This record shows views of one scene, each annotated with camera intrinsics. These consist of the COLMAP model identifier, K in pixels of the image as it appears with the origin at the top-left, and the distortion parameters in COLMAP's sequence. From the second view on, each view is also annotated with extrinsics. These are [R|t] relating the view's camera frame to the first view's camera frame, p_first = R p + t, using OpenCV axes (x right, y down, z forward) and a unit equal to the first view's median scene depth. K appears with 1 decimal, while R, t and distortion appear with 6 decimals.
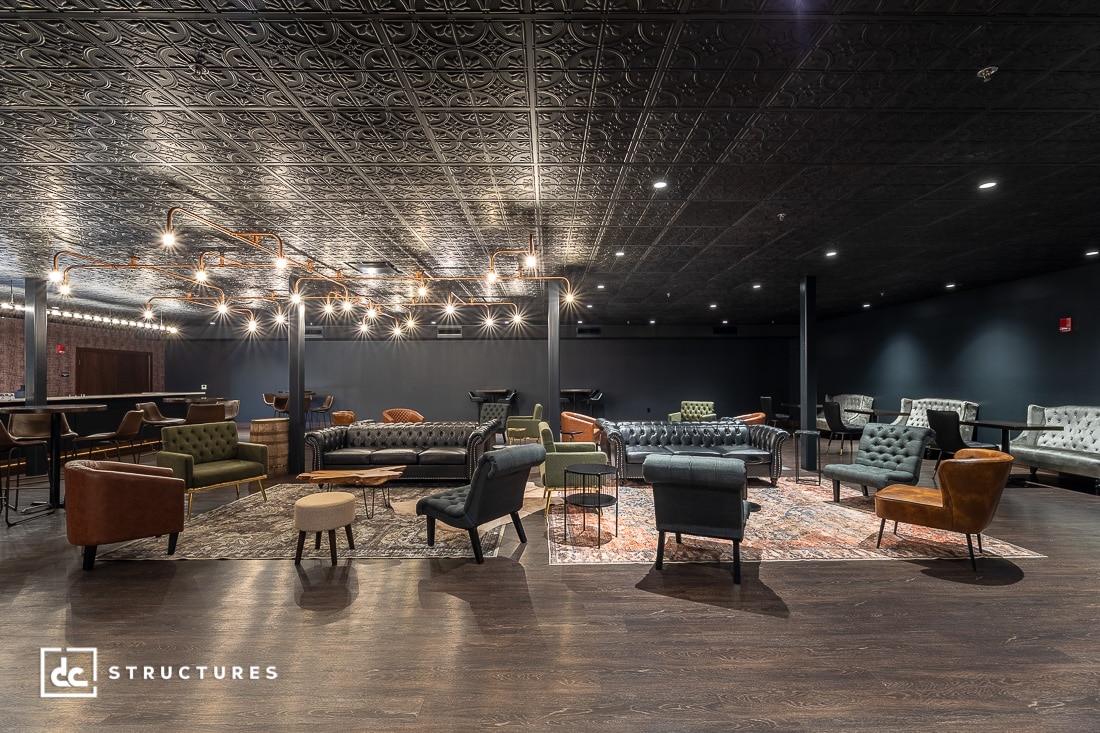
lens RADIAL K [[449.5, 0, 544.7], [0, 449.5, 376.1], [0, 0, 1]] dist [0.000343, 0.000407]
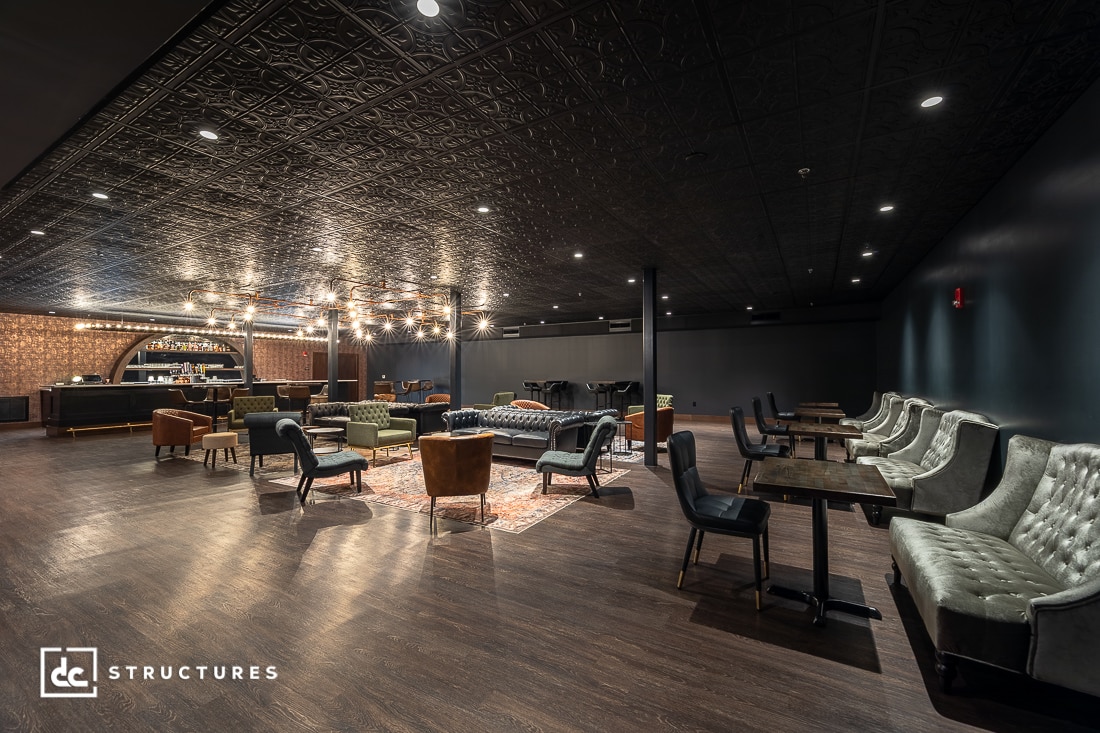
lens RADIAL K [[449.5, 0, 548.4], [0, 449.5, 369.0], [0, 0, 1]] dist [0.000343, 0.000407]
pose [[0.850354, -0.001427, -0.526208, 0.827848], [0.003186, 0.999992, 0.002436, -0.004021], [0.526201, -0.003748, 0.850352, 0.044544]]
